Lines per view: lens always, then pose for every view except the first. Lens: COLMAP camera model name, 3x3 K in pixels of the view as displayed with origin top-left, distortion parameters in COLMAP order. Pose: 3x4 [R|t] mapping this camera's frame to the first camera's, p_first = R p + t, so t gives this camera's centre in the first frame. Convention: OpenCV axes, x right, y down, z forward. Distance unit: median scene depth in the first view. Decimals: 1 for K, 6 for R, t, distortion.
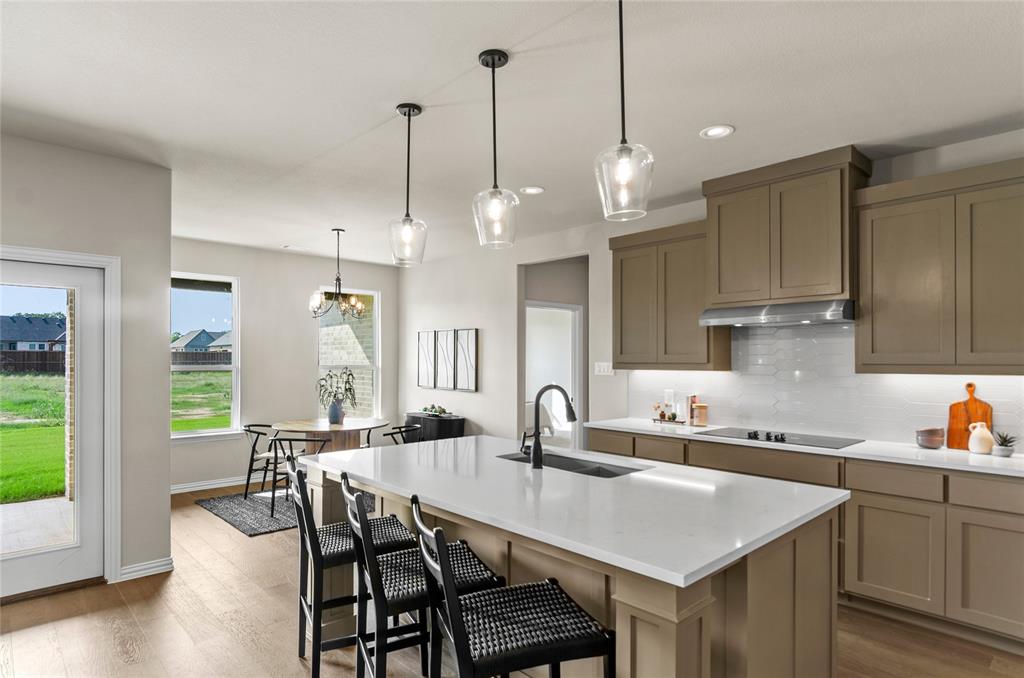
lens RADIAL K [[578.2, 0, 511.3], [0, 578.2, 349.5], [0, 0, 1]] dist [0.001625, -0.000164]
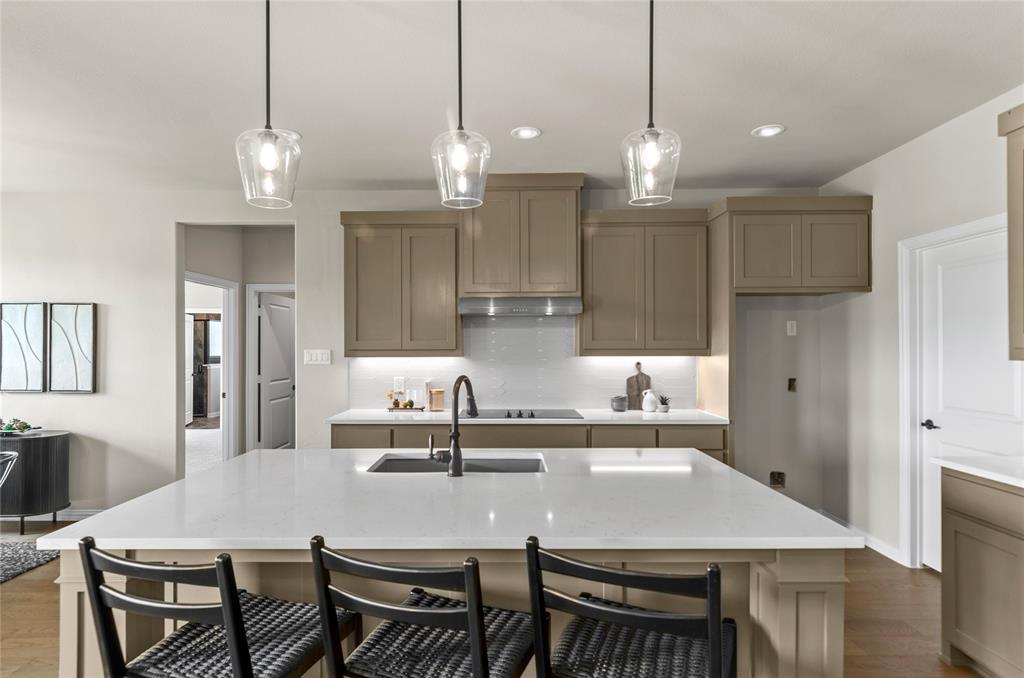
lens RADIAL K [[544.6, 0, 510.9], [0, 544.6, 337.9], [0, 0, 1]] dist [0.006733, 0.000937]
pose [[0.684013, 0.006988, 0.729436, -0.343547], [-0.008950, 0.999959, -0.001186, 0.003469], [-0.729415, -0.005718, 0.684048, 0.289151]]
